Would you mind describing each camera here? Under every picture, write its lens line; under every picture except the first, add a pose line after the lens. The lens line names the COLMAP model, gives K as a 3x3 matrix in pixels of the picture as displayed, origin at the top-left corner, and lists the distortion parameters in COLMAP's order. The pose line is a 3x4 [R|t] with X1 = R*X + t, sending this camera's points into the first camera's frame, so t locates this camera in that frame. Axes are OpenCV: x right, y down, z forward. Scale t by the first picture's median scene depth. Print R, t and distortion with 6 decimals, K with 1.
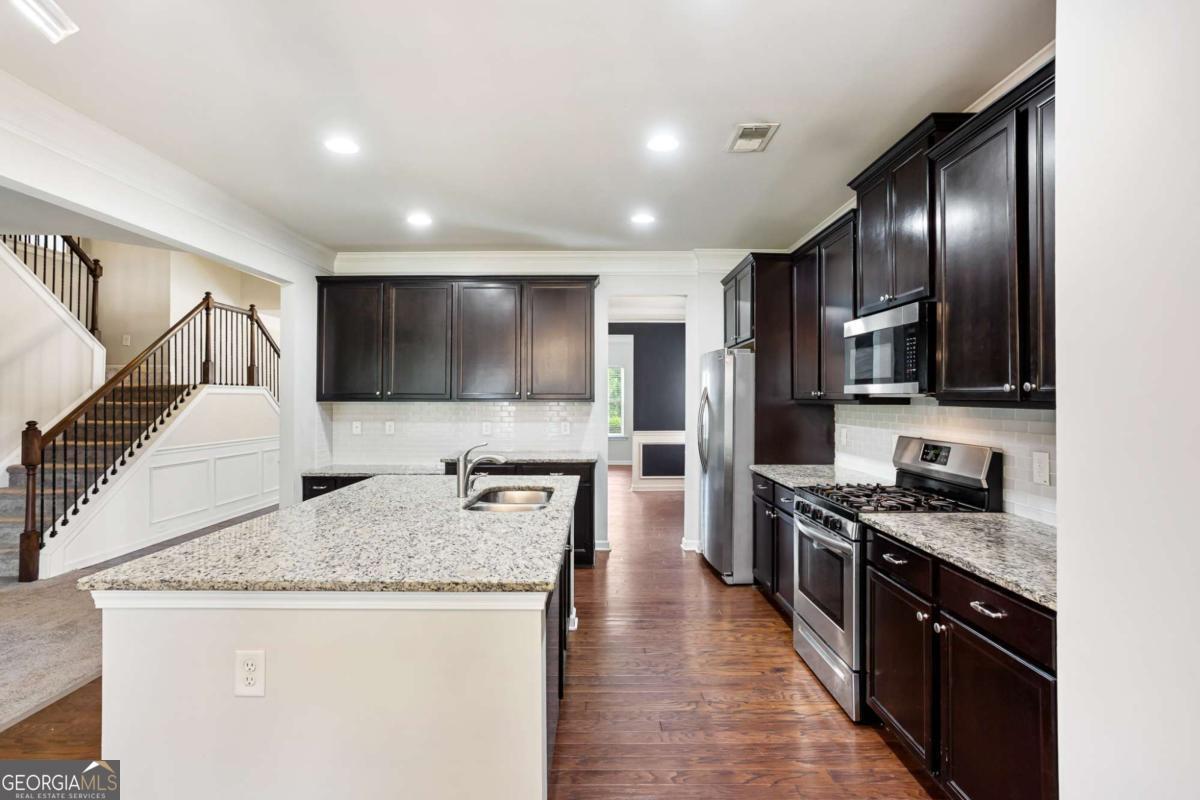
lens RADIAL K [[578.3, 0, 601.7], [0, 578.3, 395.5], [0, 0, 1]] dist [-0.045842, 0.028540]
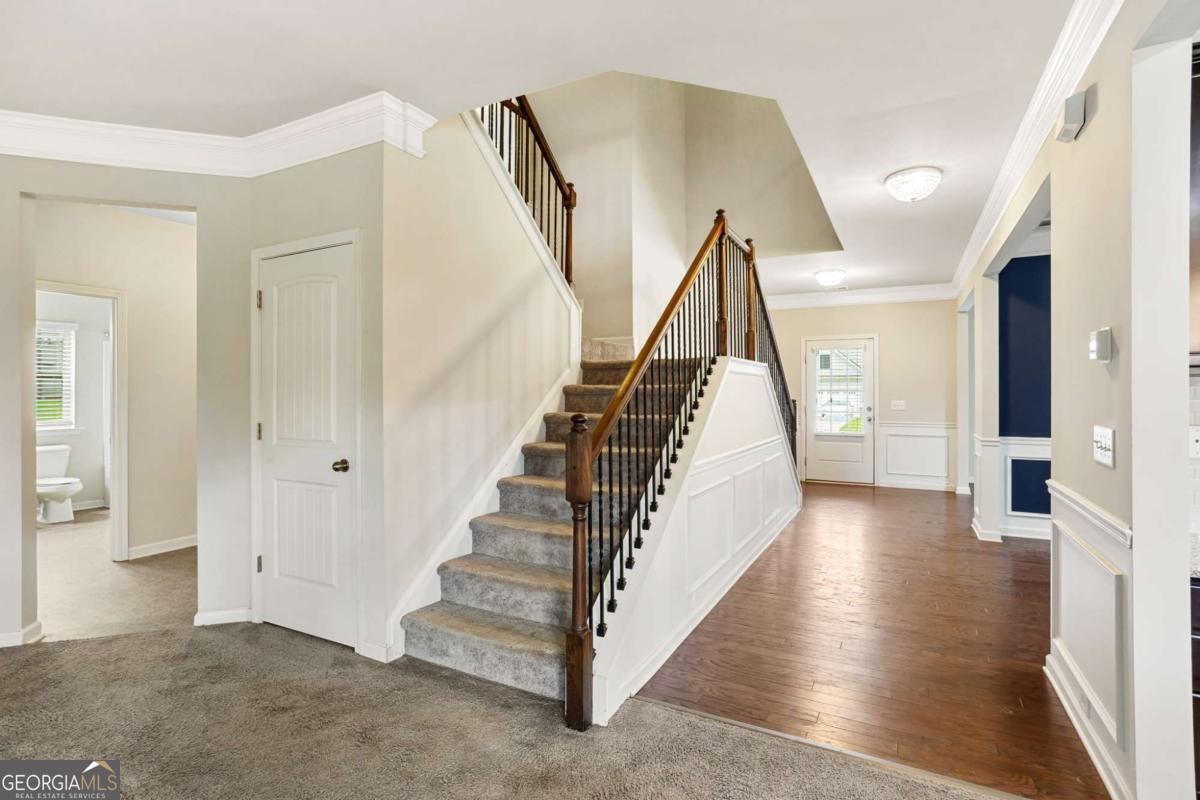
lens RADIAL K [[578.9, 0, 601.1], [0, 578.9, 389.3], [0, 0, 1]] dist [-0.046434, 0.027272]
pose [[0.883239, -0.000954, -0.468922, -0.822657], [0.001578, 0.999998, 0.000936, 0.024277], [0.468920, -0.001567, 0.883239, 0.610447]]
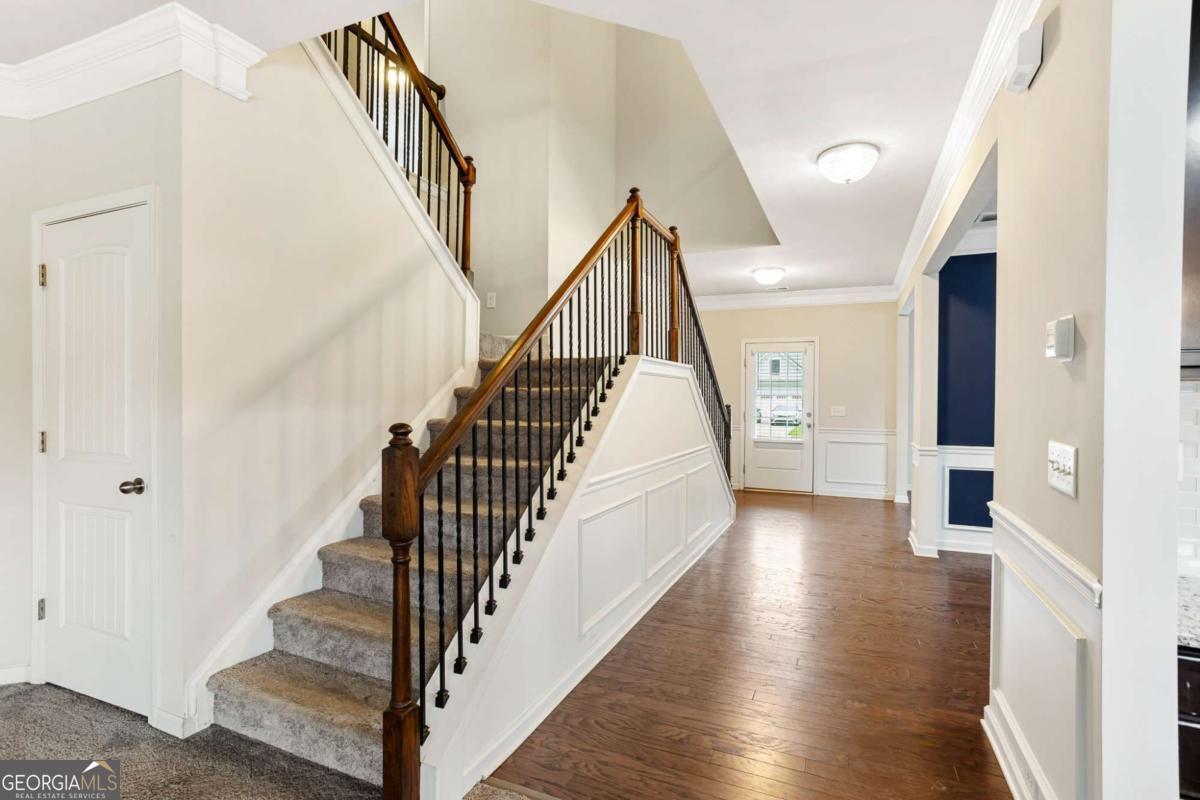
lens RADIAL K [[573.2, 0, 600.0], [0, 573.2, 400.0], [0, 0, 1]] dist [-0.046206, 0.028980]
pose [[0.913735, 0.009961, -0.406188, -0.799735], [-0.005283, 0.999906, 0.012636, 0.025444], [0.406276, -0.009400, 0.913702, 0.776508]]
